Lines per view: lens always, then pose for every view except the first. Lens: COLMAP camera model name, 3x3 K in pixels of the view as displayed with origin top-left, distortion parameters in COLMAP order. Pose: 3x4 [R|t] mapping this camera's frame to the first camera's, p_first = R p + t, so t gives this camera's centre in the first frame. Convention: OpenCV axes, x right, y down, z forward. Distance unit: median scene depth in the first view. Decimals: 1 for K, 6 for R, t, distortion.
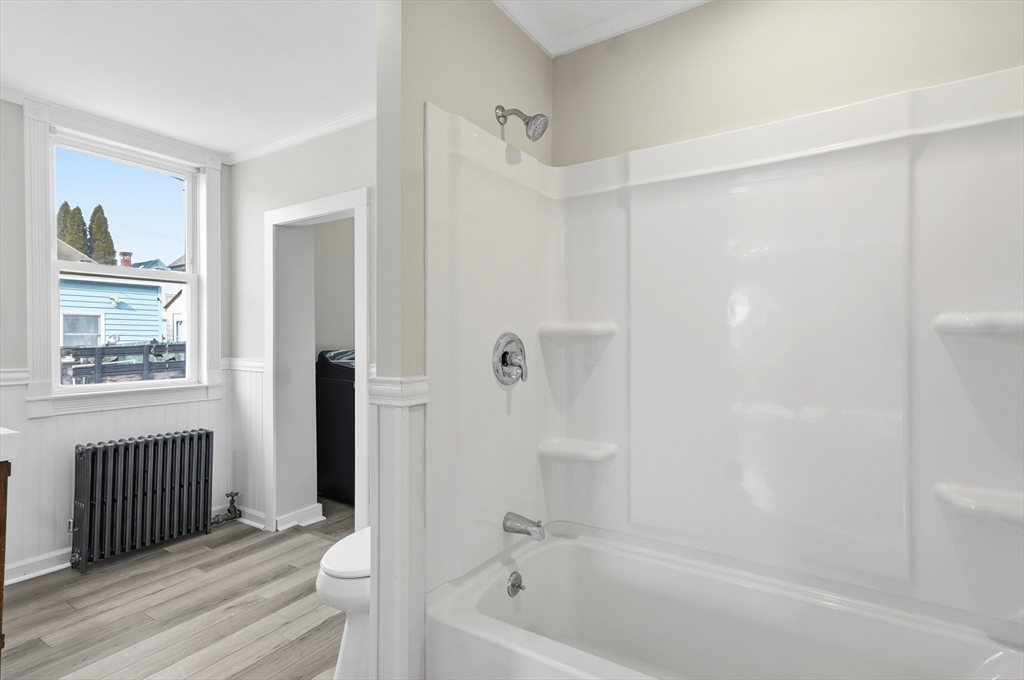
lens RADIAL K [[498.8, 0, 511.9], [0, 498.8, 337.5], [0, 0, 1]] dist [0.013848, 0.007551]
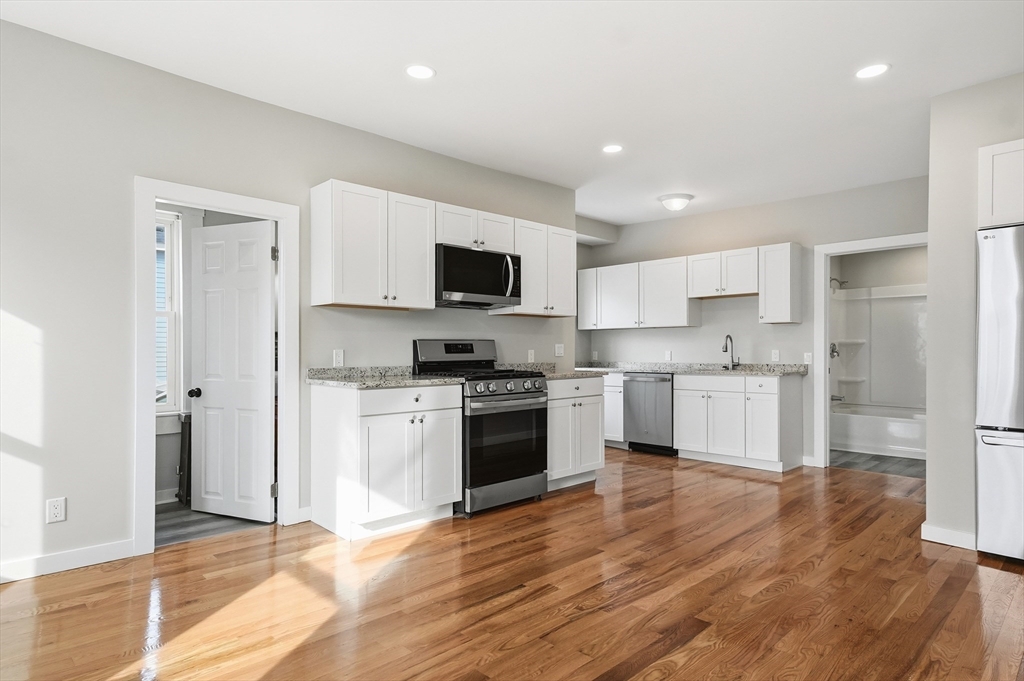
lens RADIAL K [[558.0, 0, 510.3], [0, 558.0, 351.1], [0, 0, 1]] dist [0.008910, 0.001952]
pose [[0.973126, 0.002812, -0.230258, -1.199886], [0.000395, 0.999904, 0.013883, -0.007327], [0.230275, -0.013601, 0.973031, -3.070250]]
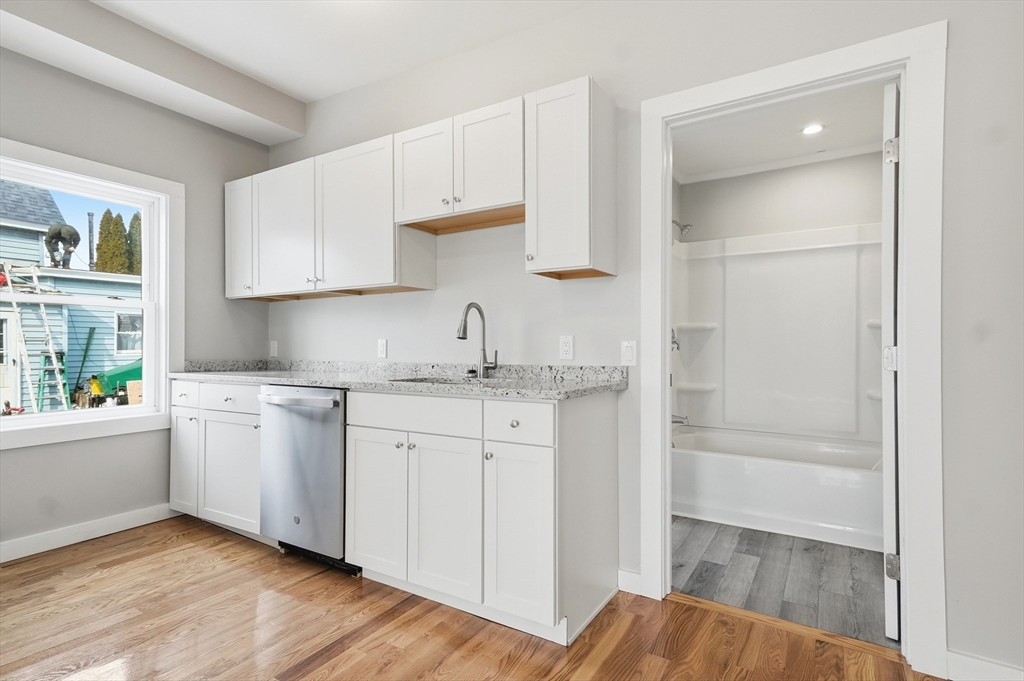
lens RADIAL K [[498.8, 0, 512.1], [0, 498.8, 345.4], [0, 0, 1]] dist [0.013848, 0.007551]
pose [[0.999969, 0.003979, 0.006830, -0.632644], [-0.004049, 0.999939, 0.010230, 0.043292], [-0.006789, -0.010257, 0.999924, -1.009373]]
